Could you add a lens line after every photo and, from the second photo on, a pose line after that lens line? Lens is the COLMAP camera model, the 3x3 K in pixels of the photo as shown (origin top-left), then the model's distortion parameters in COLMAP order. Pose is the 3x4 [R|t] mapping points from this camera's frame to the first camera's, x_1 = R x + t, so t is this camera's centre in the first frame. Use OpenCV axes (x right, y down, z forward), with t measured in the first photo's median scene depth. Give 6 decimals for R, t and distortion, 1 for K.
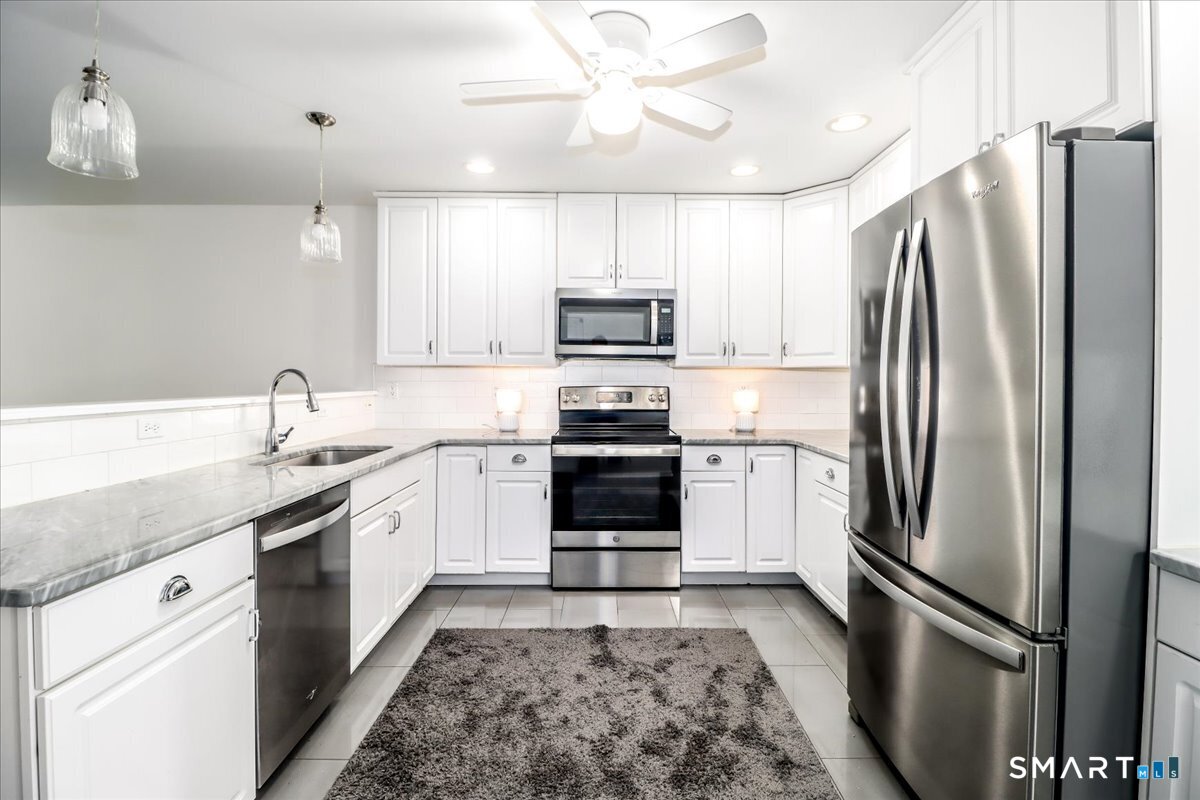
lens RADIAL K [[566.4, 0, 605.1], [0, 566.4, 380.2], [0, 0, 1]] dist [0.002528, -0.015809]
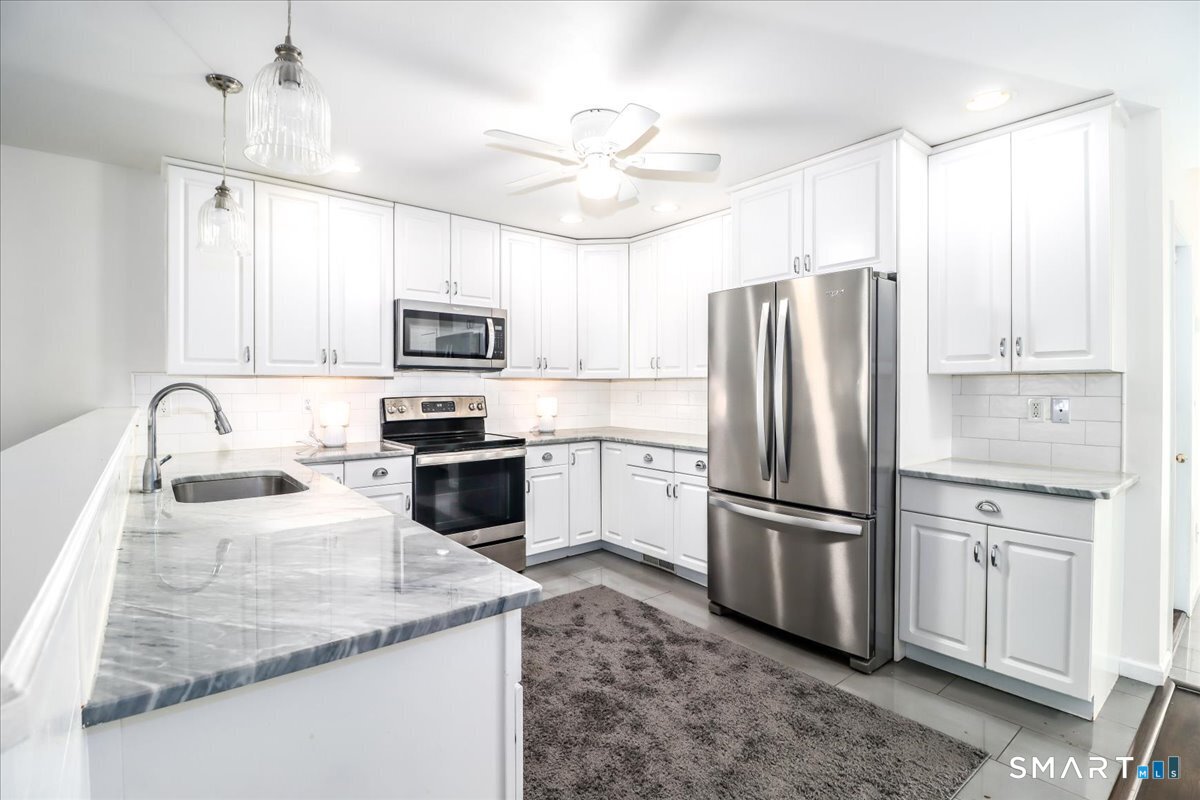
lens RADIAL K [[566.4, 0, 605.1], [0, 566.4, 380.2], [0, 0, 1]] dist [0.002528, -0.015809]
pose [[0.775081, 0.001183, 0.631861, -0.467217], [0.005152, 0.999953, -0.008192, -0.010105], [-0.631841, 0.009605, 0.775039, -0.001063]]
